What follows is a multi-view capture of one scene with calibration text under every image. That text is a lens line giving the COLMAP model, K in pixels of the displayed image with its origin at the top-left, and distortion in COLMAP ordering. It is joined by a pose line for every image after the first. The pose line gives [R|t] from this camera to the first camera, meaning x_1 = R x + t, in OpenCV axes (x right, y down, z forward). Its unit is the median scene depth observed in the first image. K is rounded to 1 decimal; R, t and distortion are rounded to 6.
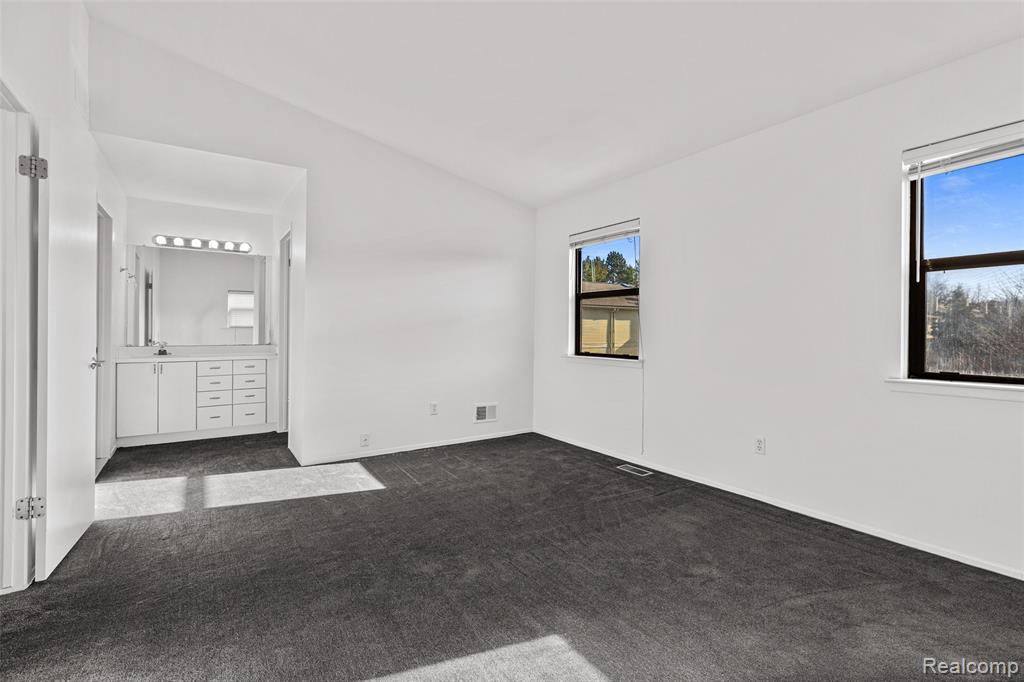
lens RADIAL K [[474.1, 0, 512.9], [0, 474.1, 324.7], [0, 0, 1]] dist [0.001743, 0.000152]
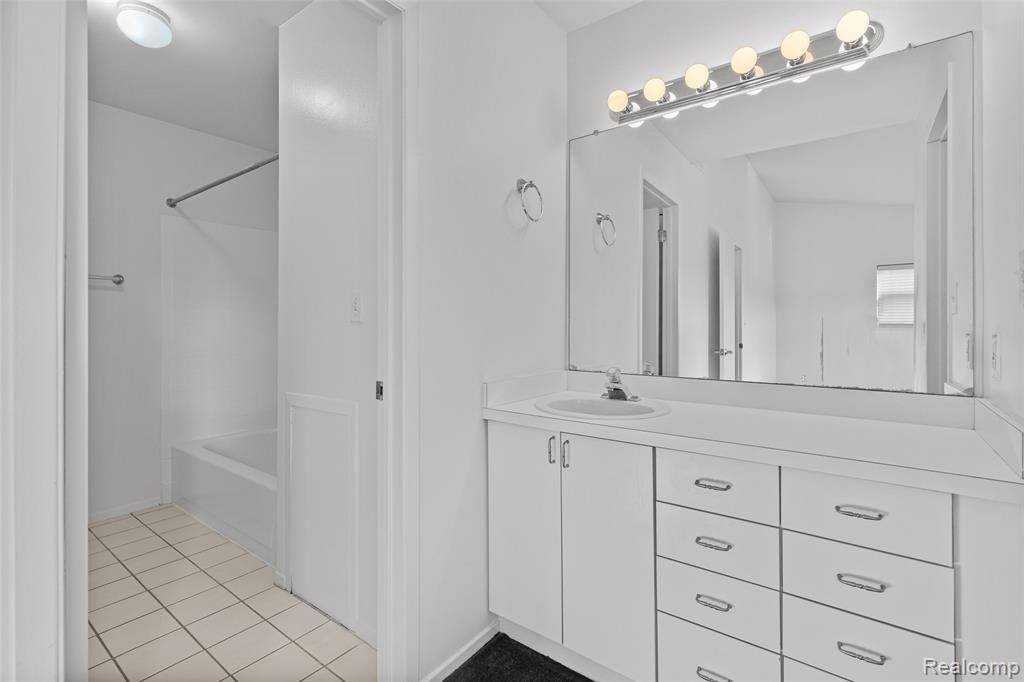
lens RADIAL K [[474.1, 0, 512.9], [0, 474.1, 324.7], [0, 0, 1]] dist [0.001743, 0.000152]
pose [[0.333910, -0.008989, -0.942562, -0.405943], [0.008169, 0.999945, -0.006642, 0.005945], [0.942570, -0.005482, 0.333965, 0.782976]]
